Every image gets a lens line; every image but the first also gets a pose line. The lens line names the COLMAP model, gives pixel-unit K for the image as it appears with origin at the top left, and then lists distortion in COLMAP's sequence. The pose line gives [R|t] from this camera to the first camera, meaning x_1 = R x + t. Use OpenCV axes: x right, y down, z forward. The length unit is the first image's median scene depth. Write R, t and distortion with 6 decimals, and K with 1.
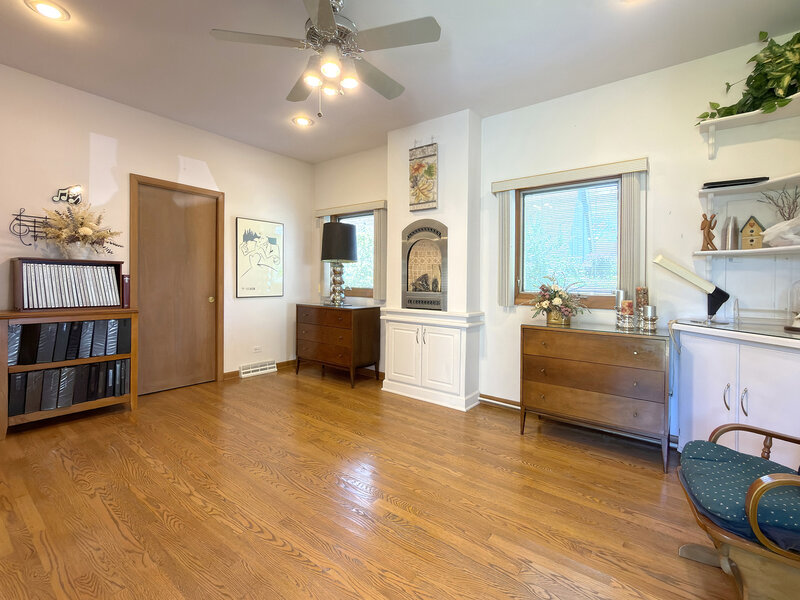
lens RADIAL K [[377.9, 0, 403.3], [0, 377.9, 287.5], [0, 0, 1]] dist [-0.001870, -0.000209]
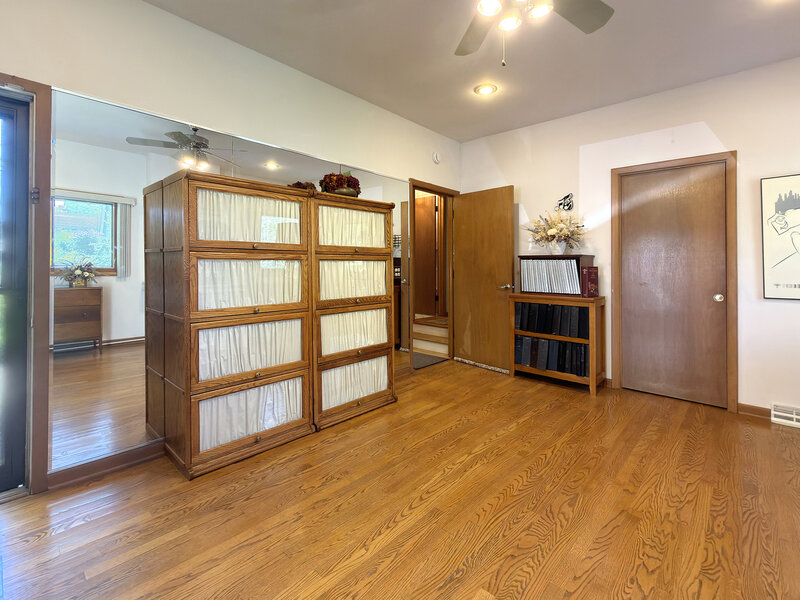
lens RADIAL K [[372.2, 0, 397.1], [0, 372.2, 280.0], [0, 0, 1]] dist [0.002458, 0.000591]
pose [[-0.106629, 0.020248, -0.994093, 0.413309], [-0.024752, 0.999429, 0.023012, -0.007535], [0.993991, 0.027060, -0.106067, 0.612195]]
